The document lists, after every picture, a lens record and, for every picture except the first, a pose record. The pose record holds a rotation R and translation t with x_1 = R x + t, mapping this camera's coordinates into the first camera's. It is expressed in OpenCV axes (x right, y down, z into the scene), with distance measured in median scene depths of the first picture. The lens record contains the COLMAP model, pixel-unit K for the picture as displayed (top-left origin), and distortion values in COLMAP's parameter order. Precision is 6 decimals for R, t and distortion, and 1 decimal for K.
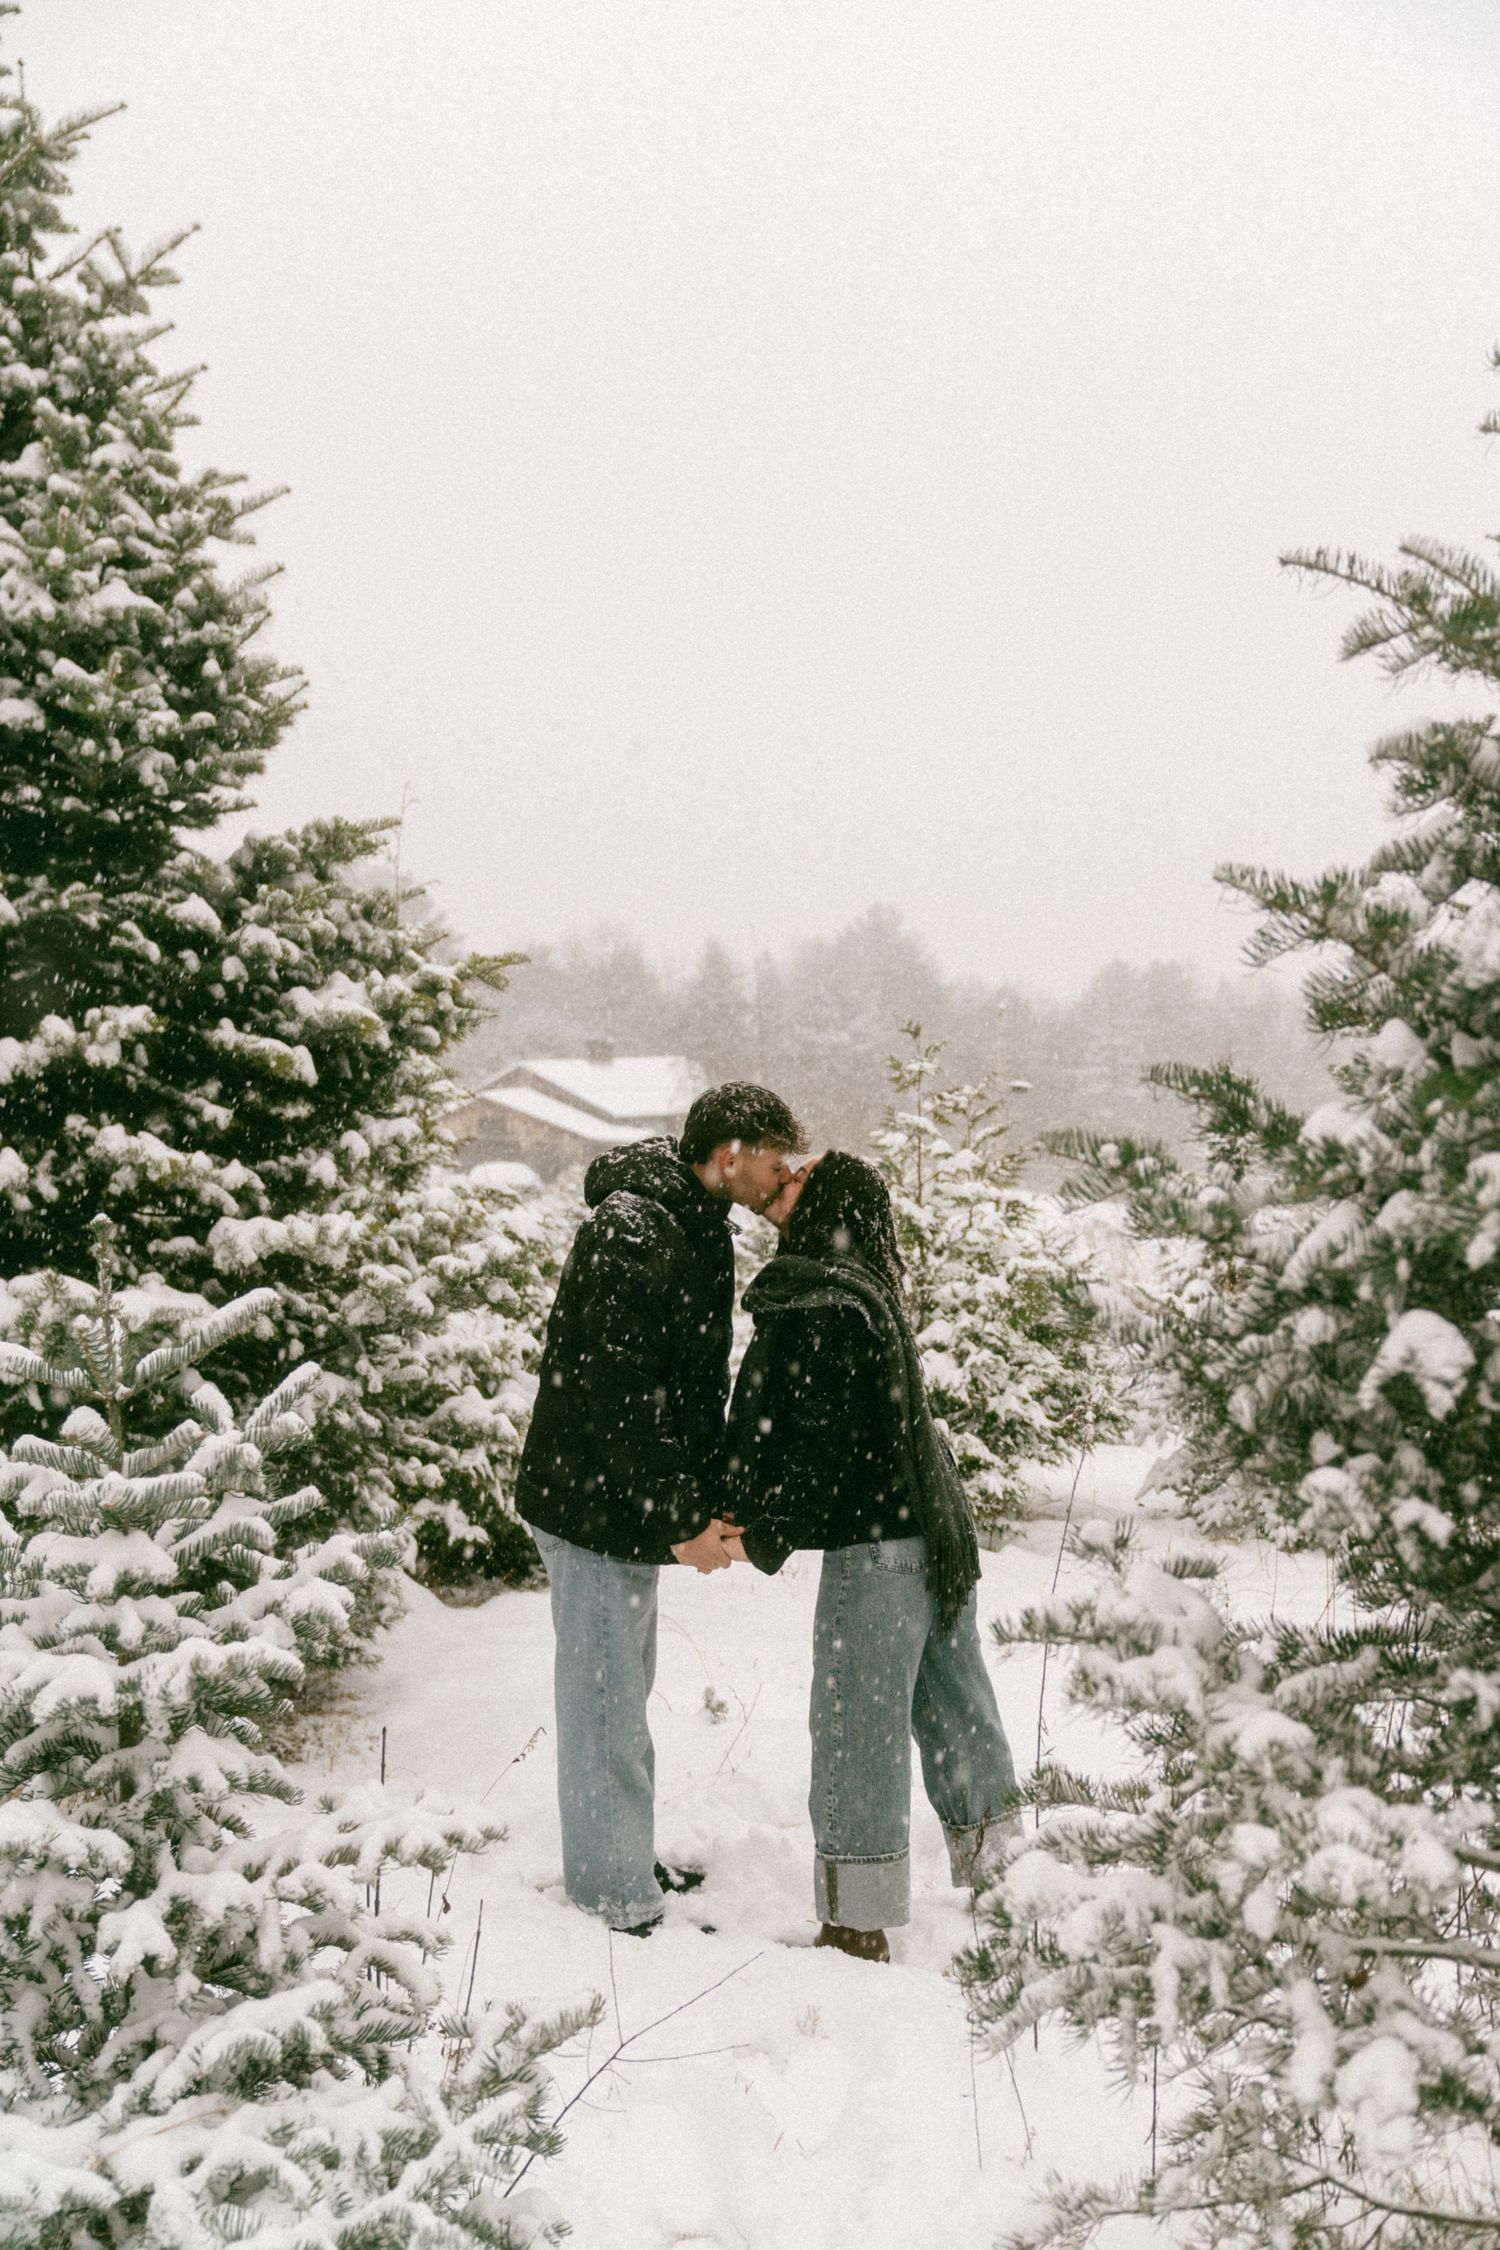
lens RADIAL K [[1991.7, 0, 749.5], [0, 1991.7, 1124.9], [0, 0, 1]] dist [-0.001334, -0.000029]
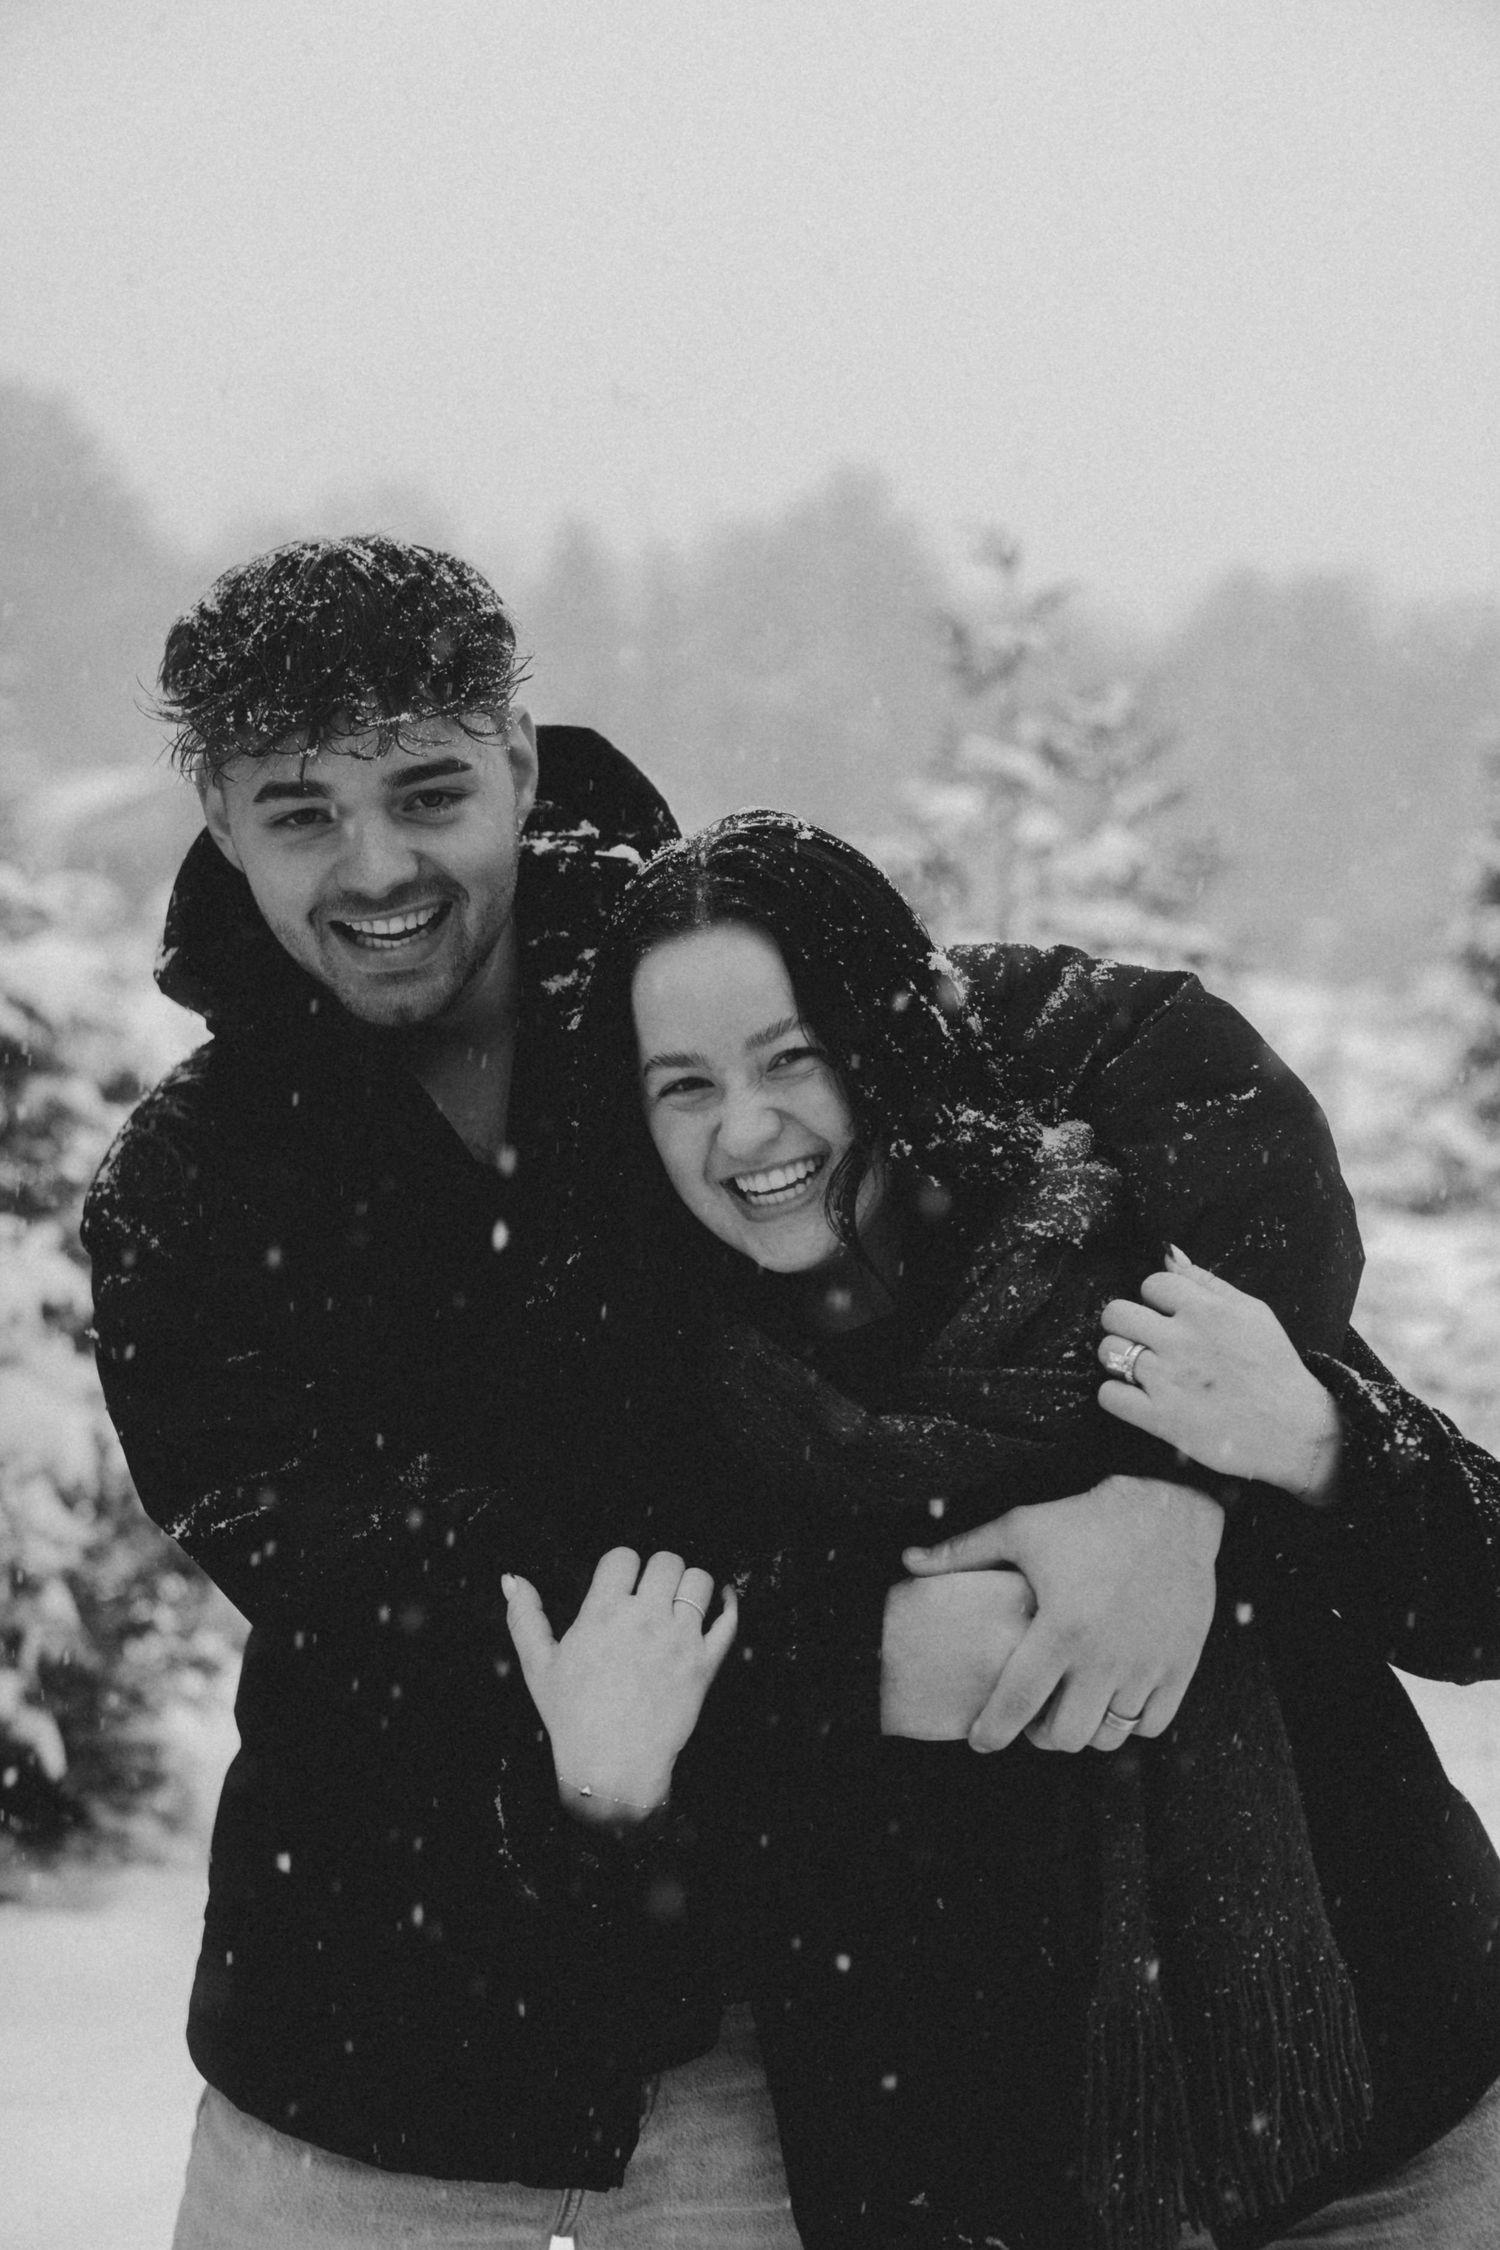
lens RADIAL K [[3219.6, 0, 750.0], [0, 3219.6, 1122.7], [0, 0, 1]] dist [-0.017614, 0.000000]
pose [[0.999215, 0.010843, 0.038105, 0.001733], [-0.014134, 0.996091, 0.087191, 0.015879], [-0.037010, -0.087662, 0.995463, 0.288771]]
